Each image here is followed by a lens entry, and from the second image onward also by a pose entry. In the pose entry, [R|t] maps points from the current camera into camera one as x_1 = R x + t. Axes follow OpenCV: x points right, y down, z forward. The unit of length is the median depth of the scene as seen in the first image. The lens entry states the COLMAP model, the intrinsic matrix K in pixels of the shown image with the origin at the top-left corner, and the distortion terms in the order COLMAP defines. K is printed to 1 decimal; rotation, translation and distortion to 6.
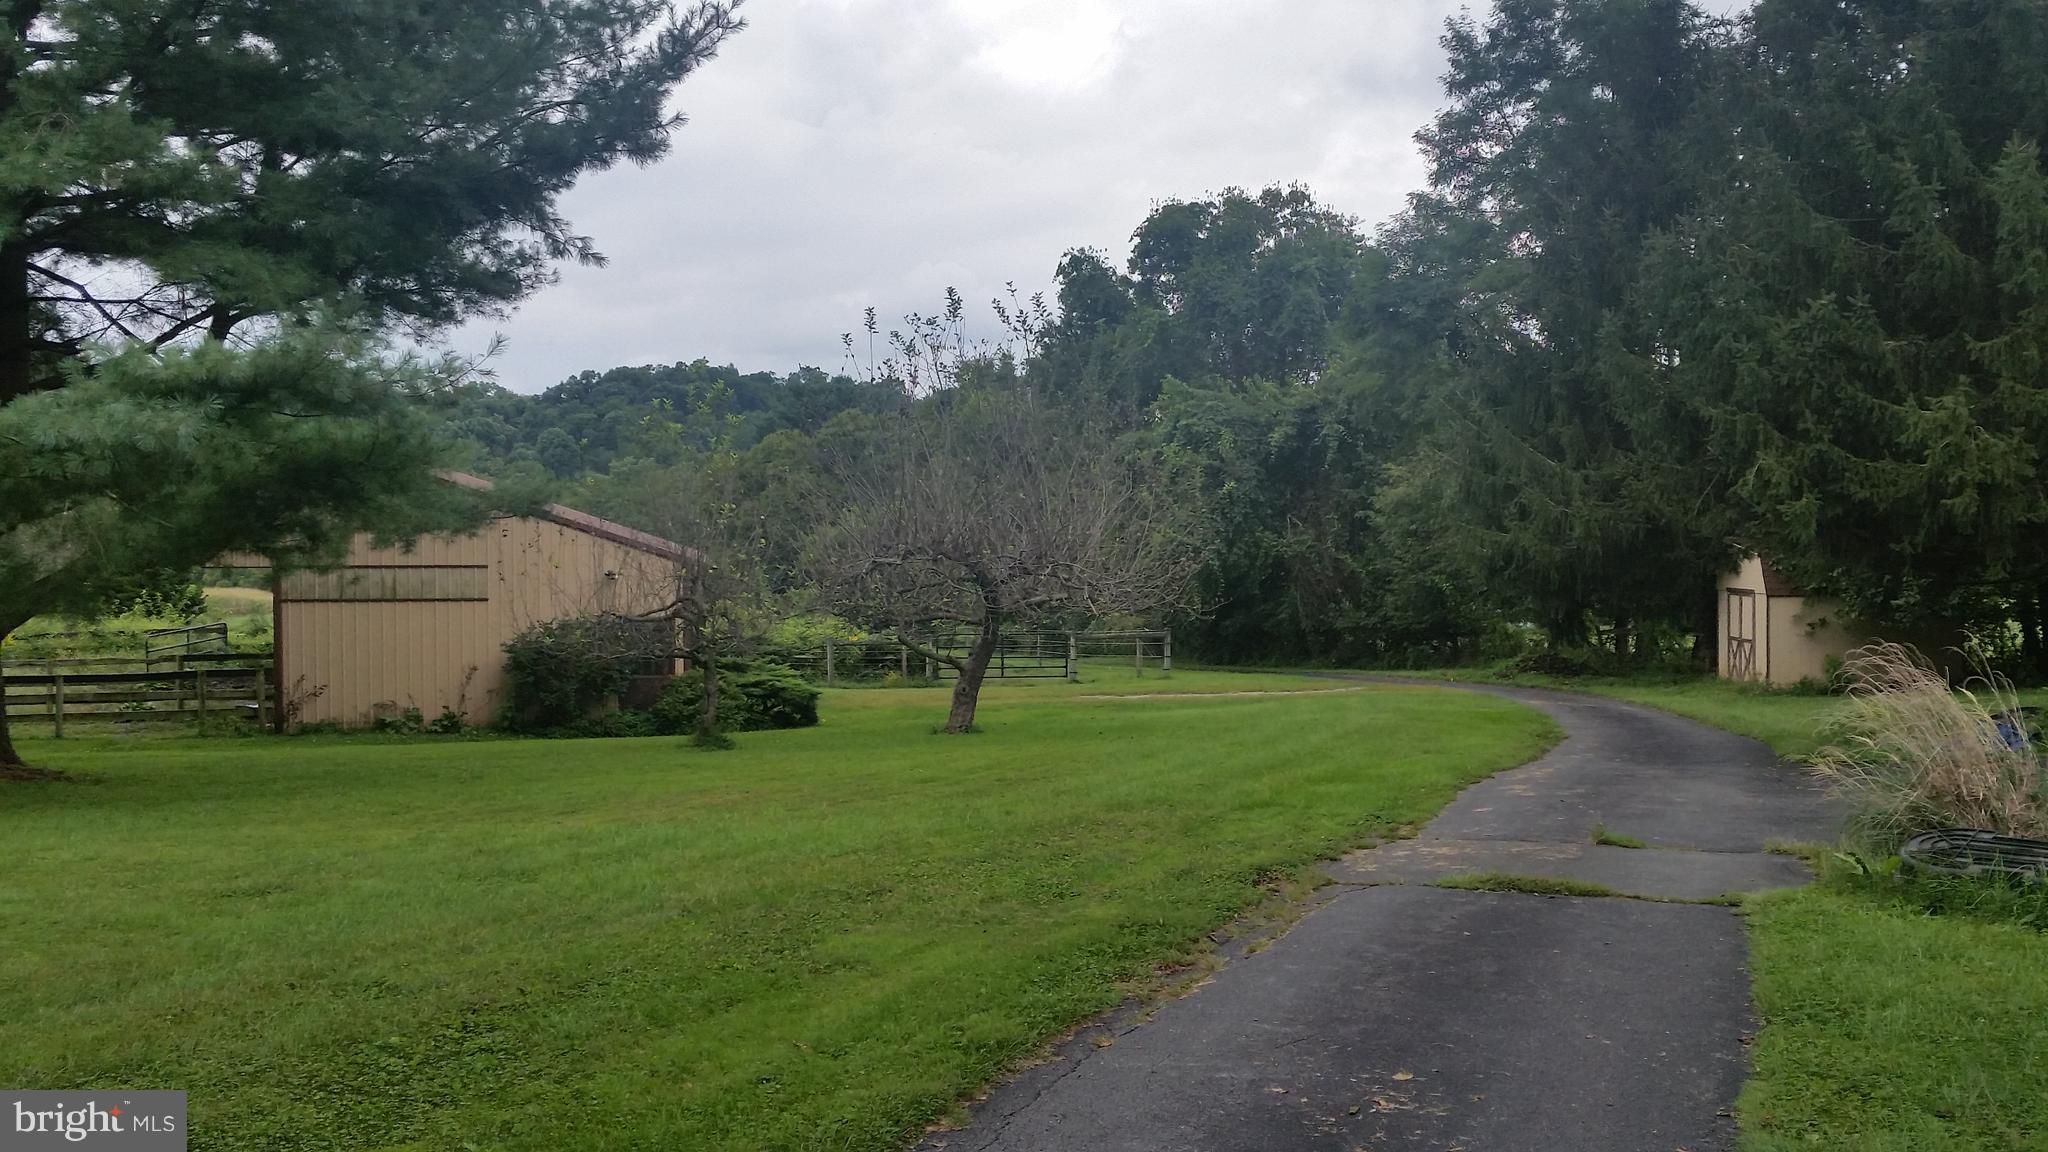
lens RADIAL K [[1526.9, 0, 1022.6], [0, 1526.9, 578.6], [0, 0, 1]] dist [0.003383, -0.099769]
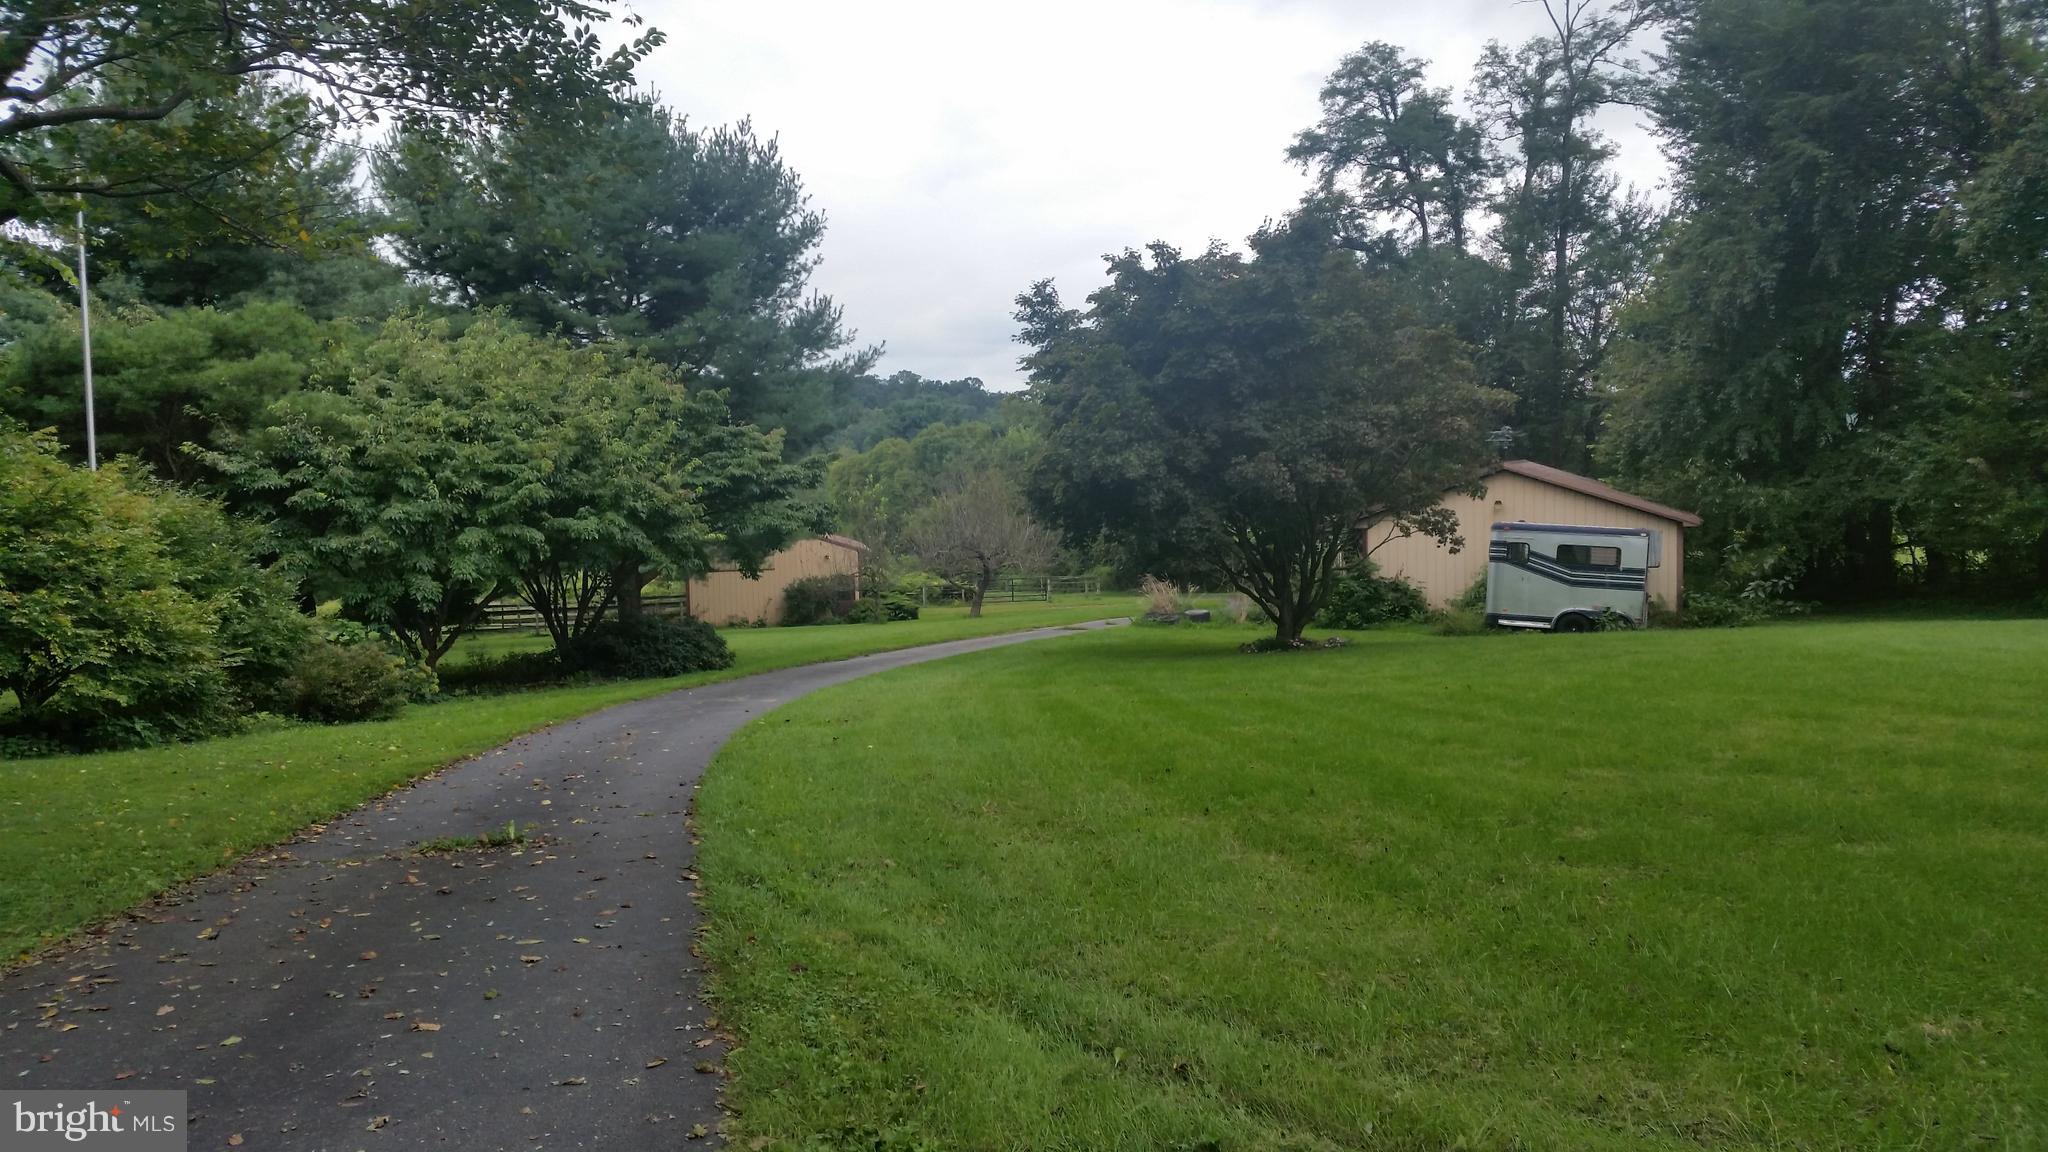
lens RADIAL K [[1526.9, 0, 1022.5], [0, 1526.9, 576.6], [0, 0, 1]] dist [0.003383, -0.099769]
pose [[0.997473, -0.025979, -0.066131, 0.172017], [0.028129, 0.999098, 0.031802, -0.037454], [0.065245, -0.033581, 0.997304, -1.257871]]
